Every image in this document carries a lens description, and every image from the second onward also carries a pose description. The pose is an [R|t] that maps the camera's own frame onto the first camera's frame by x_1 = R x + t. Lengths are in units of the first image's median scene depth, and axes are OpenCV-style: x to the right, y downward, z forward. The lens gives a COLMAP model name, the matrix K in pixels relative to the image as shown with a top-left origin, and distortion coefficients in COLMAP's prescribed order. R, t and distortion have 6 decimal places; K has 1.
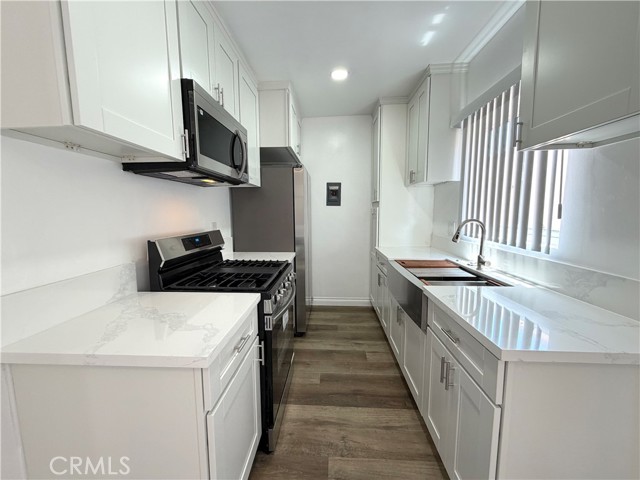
lens RADIAL K [[255.7, 0, 318.6], [0, 255.7, 240.1], [0, 0, 1]] dist [-0.000249, 0.000735]
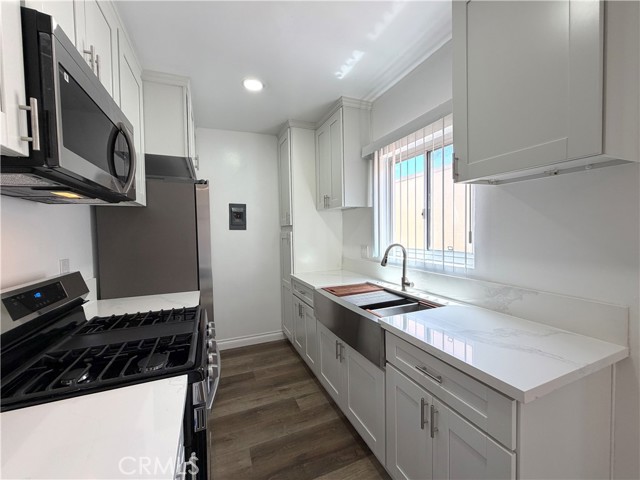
lens RADIAL K [[255.7, 0, 319.2], [0, 255.7, 239.6], [0, 0, 1]] dist [-0.000249, 0.000735]
pose [[0.898275, -0.023895, 0.438783, -0.140432], [0.060958, 0.995642, -0.070573, -0.040739], [-0.435184, 0.090141, 0.895818, 0.181084]]
